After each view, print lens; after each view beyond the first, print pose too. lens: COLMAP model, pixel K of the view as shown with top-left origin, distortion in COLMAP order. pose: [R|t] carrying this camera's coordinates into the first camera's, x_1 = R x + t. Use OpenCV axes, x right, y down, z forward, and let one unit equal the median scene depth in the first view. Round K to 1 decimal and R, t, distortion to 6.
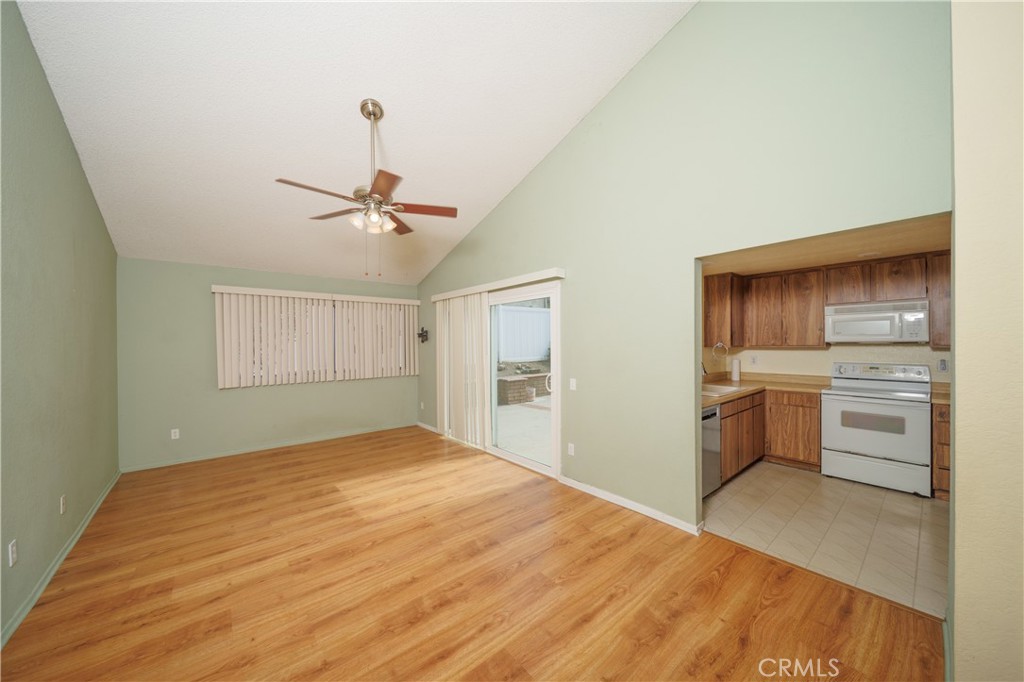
lens RADIAL K [[357.4, 0, 511.7], [0, 357.4, 343.9], [0, 0, 1]] dist [-0.002403, -0.001091]
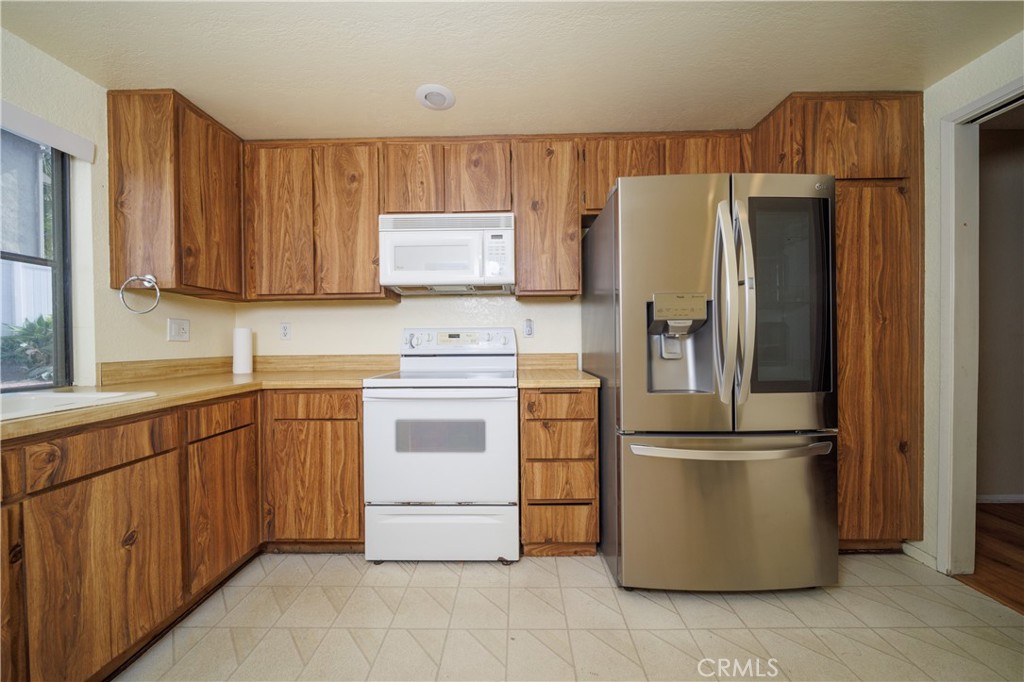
lens RADIAL K [[357.4, 0, 514.6], [0, 357.4, 343.9], [0, 0, 1]] dist [-0.002403, -0.001091]
pose [[0.646309, -0.006237, 0.763050, 0.666453], [0.006149, 0.999977, 0.002965, 0.085395], [-0.763051, 0.002776, 0.646332, 0.570434]]
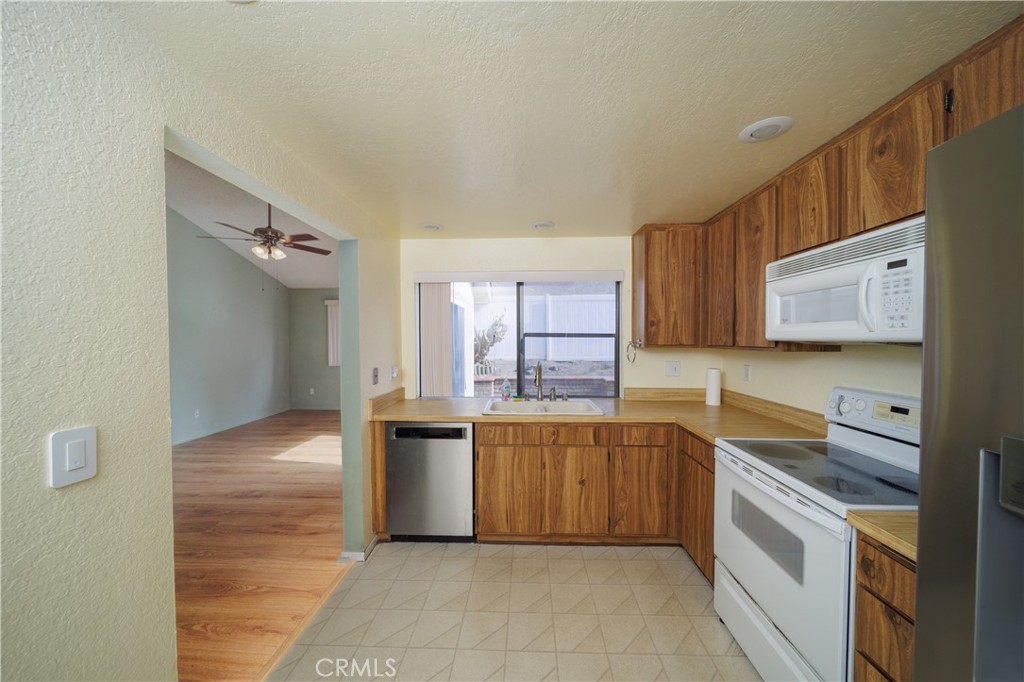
lens RADIAL K [[357.4, 0, 517.6], [0, 357.4, 347.6], [0, 0, 1]] dist [-0.002403, -0.001091]
pose [[0.752376, 0.028526, -0.658116, 1.019964], [-0.011450, 0.999477, 0.030232, -0.006428], [0.658634, -0.015210, 0.752309, 0.473466]]
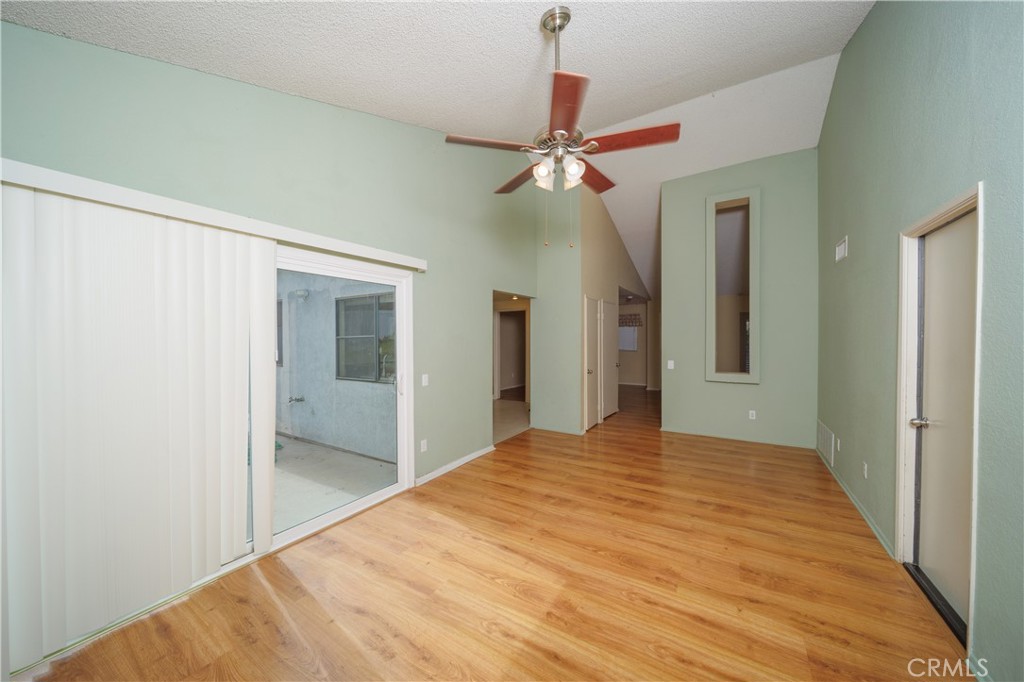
lens RADIAL K [[357.4, 0, 519.2], [0, 357.4, 342.7], [0, 0, 1]] dist [-0.002403, -0.001091]
pose [[-0.324788, -0.004732, 0.945775, -0.859465], [0.012244, 0.999883, 0.009207, 0.001839], [-0.945708, 0.014570, -0.324691, 1.065045]]
